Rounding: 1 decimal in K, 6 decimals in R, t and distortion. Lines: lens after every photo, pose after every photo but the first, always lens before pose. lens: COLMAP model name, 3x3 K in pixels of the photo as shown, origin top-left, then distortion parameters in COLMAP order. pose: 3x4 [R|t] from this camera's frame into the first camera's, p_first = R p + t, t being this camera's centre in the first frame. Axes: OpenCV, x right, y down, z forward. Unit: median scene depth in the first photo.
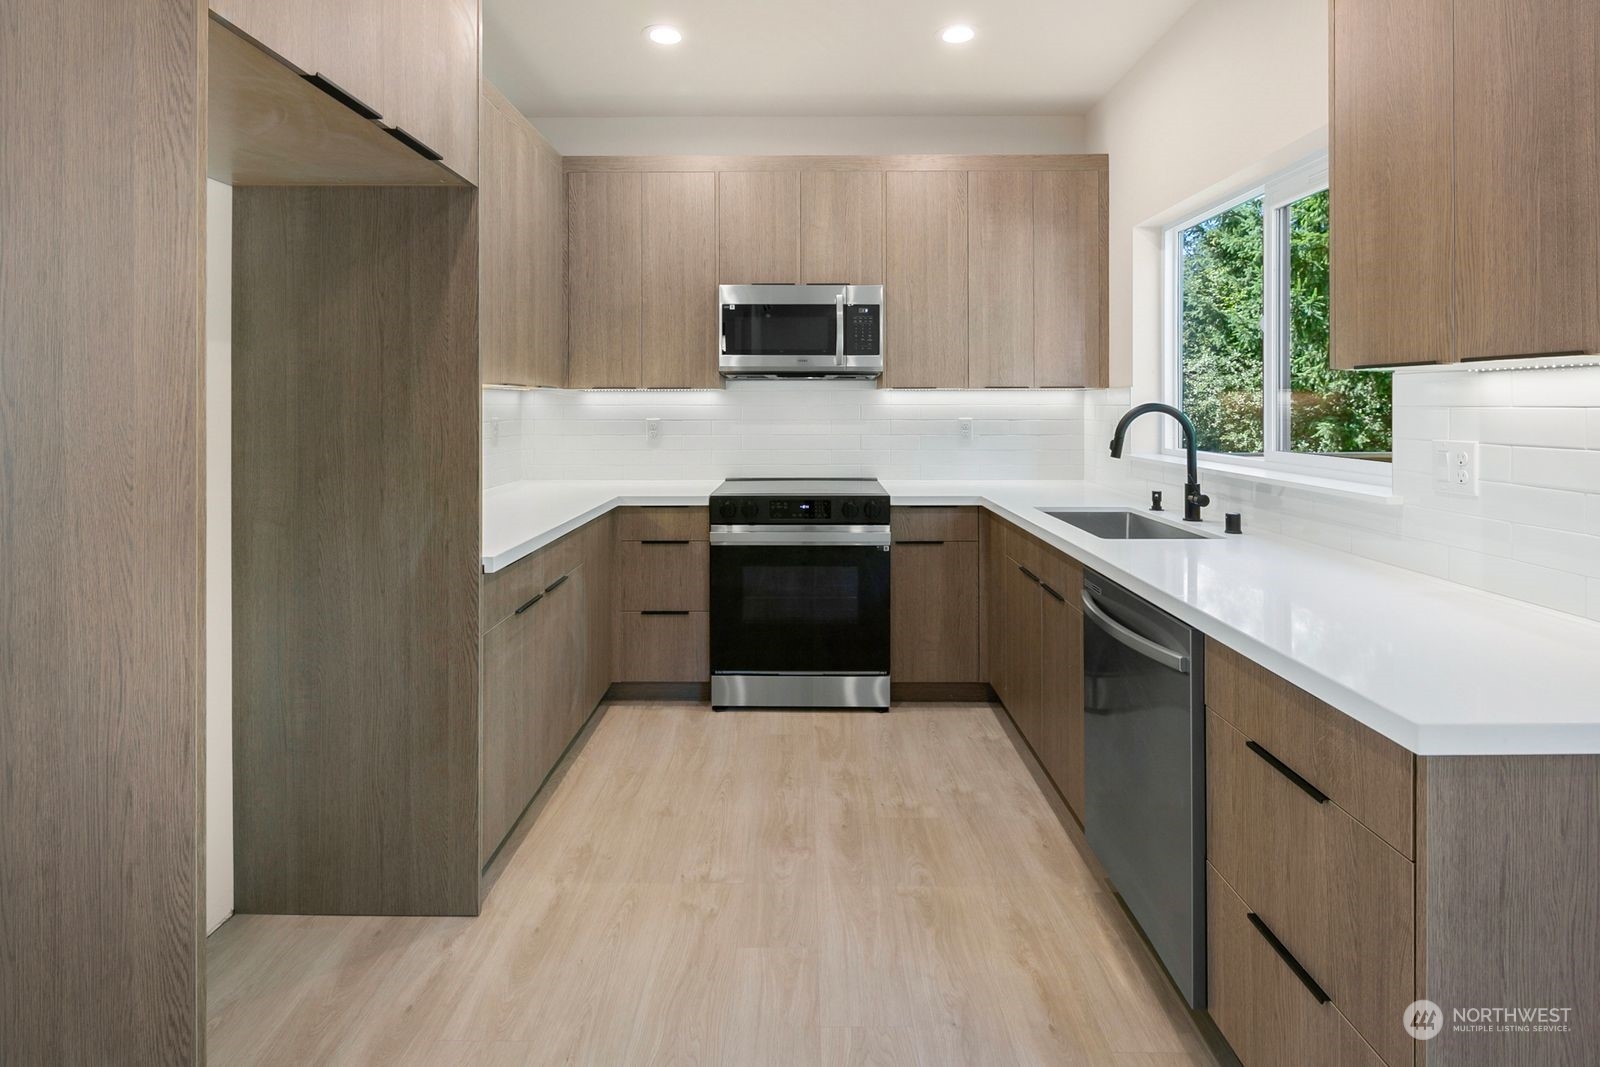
lens RADIAL K [[785.5, 0, 807.4], [0, 785.5, 404.7], [0, 0, 1]] dist [0.015642, -0.011315]
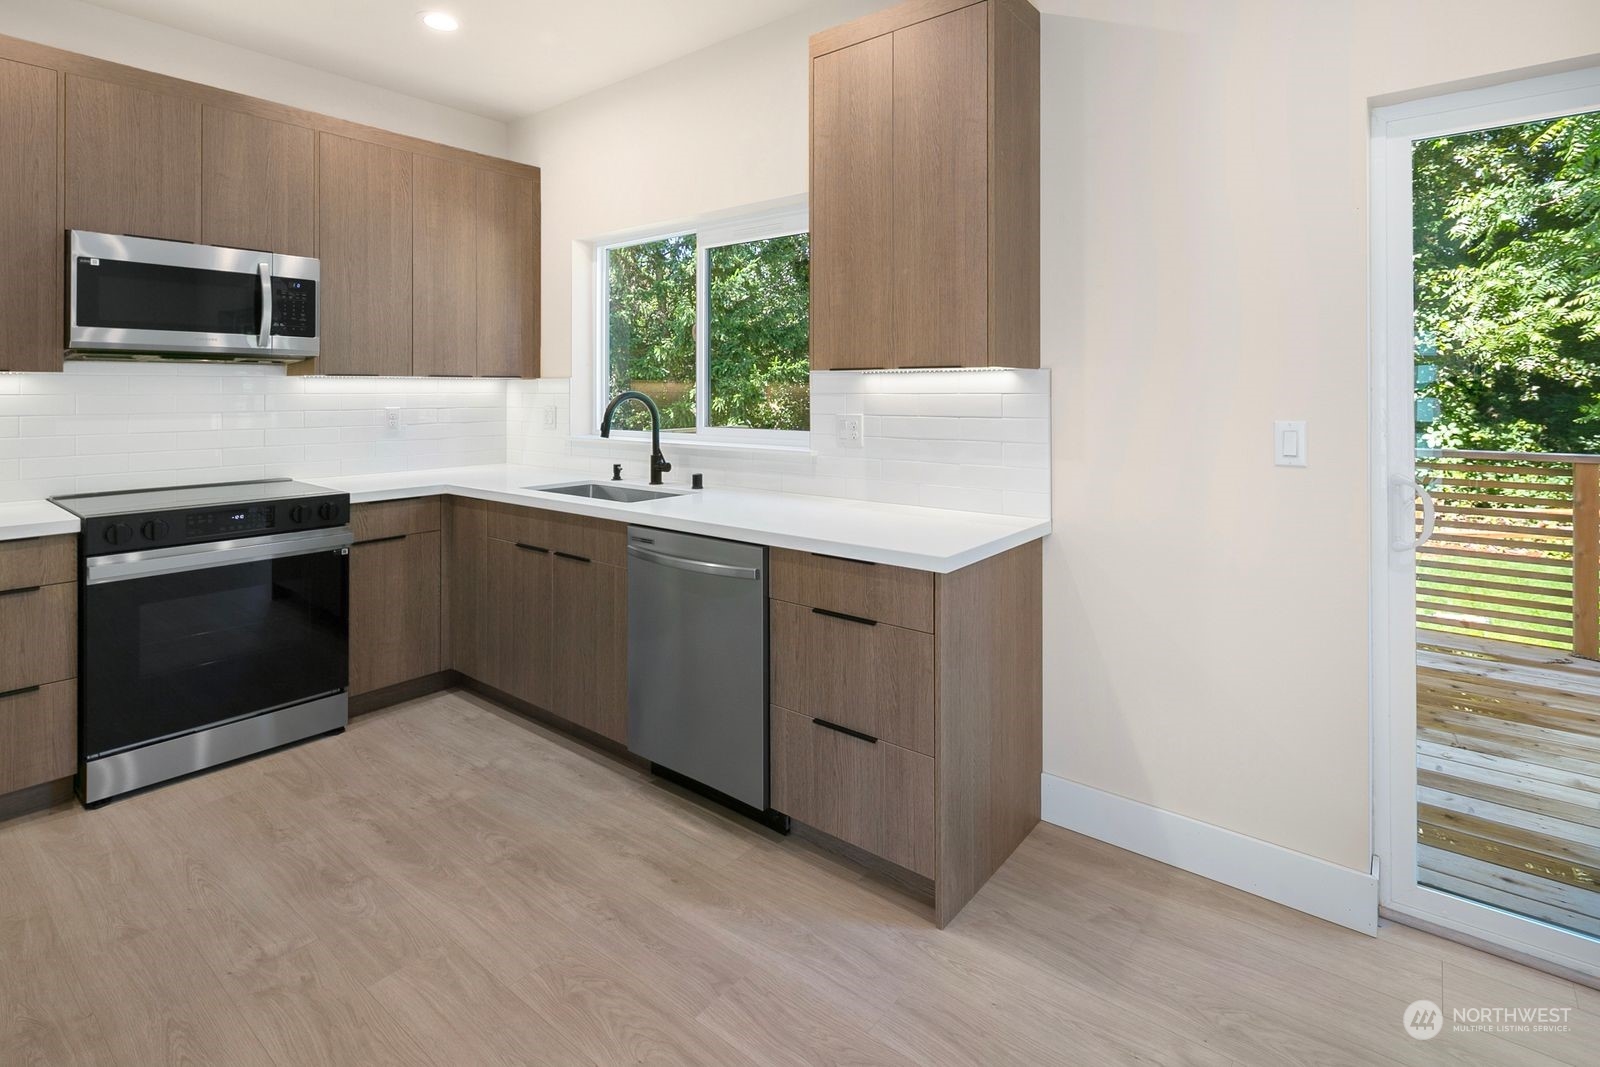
lens RADIAL K [[781.3, 0, 803.3], [0, 781.3, 389.2], [0, 0, 1]] dist [-0.000936, -0.001226]
pose [[0.624292, 0.002047, 0.781189, -0.338280], [0.001860, 0.999990, -0.004106, -0.000138], [-0.781189, 0.004017, 0.624282, 0.027359]]
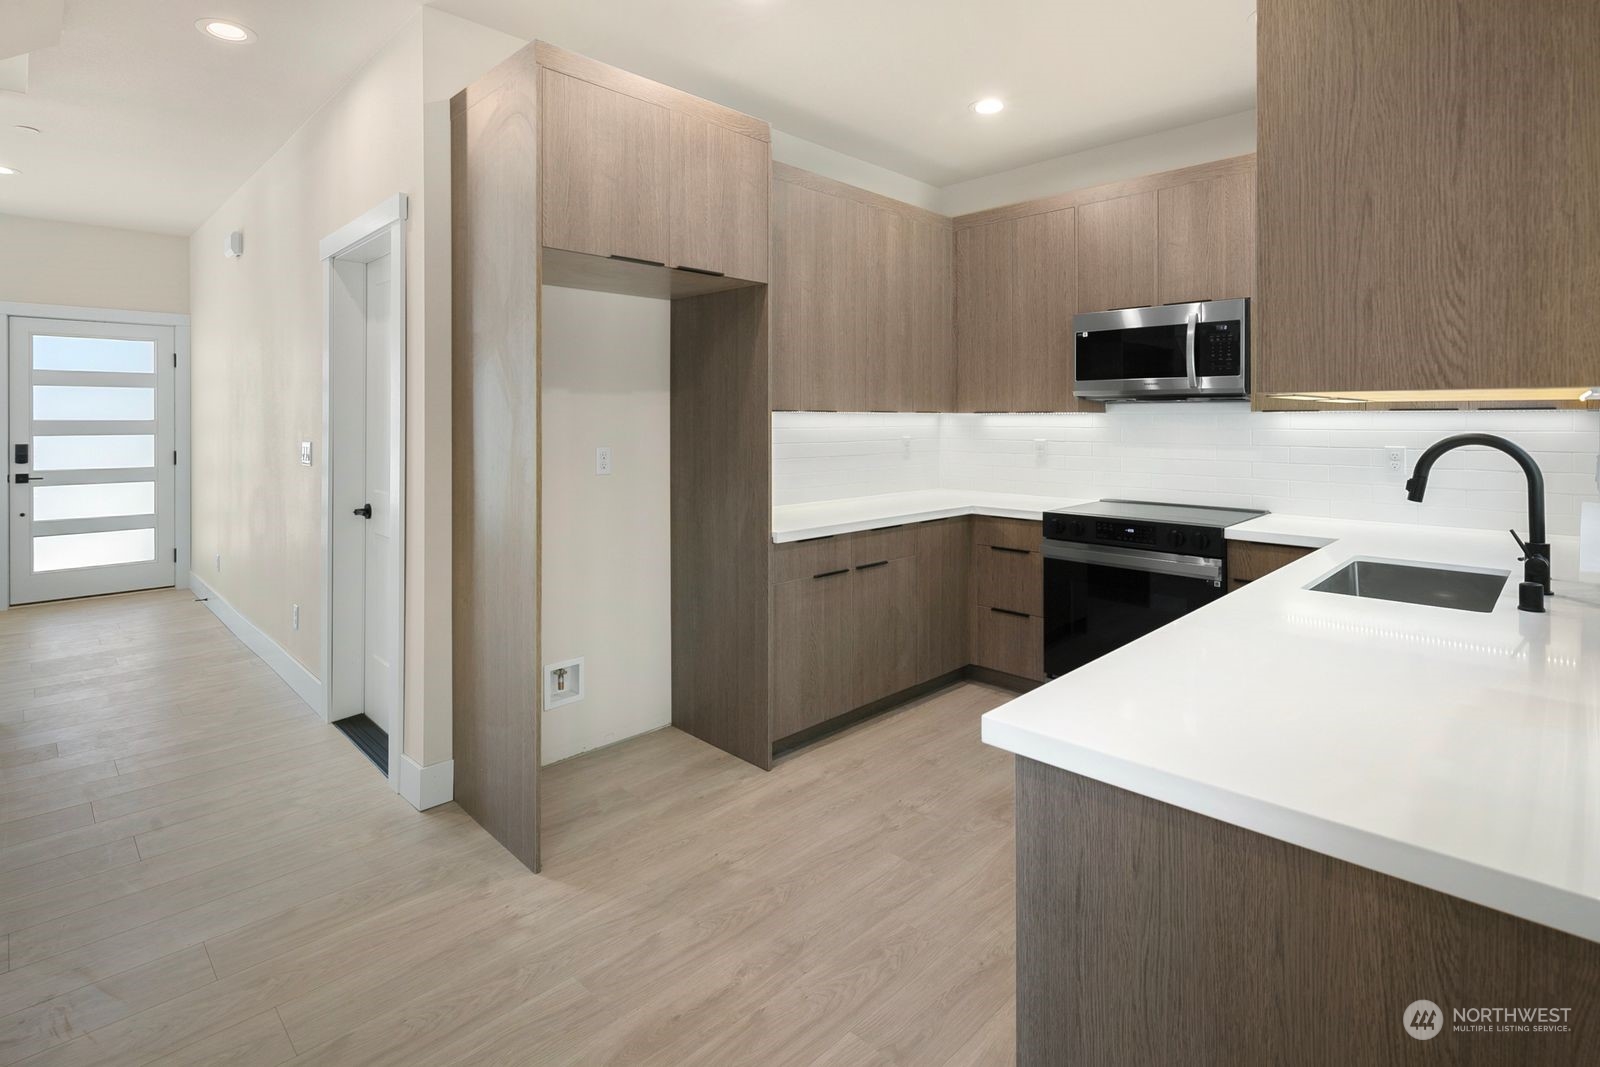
lens RADIAL K [[793.6, 0, 810.4], [0, 793.6, 420.8], [0, 0, 1]] dist [-0.000169, -0.000397]
pose [[0.713861, 0.004183, -0.700275, 0.512078], [-0.002736, 0.999991, 0.003184, -0.015459], [0.700282, -0.000356, 0.713867, -0.012222]]
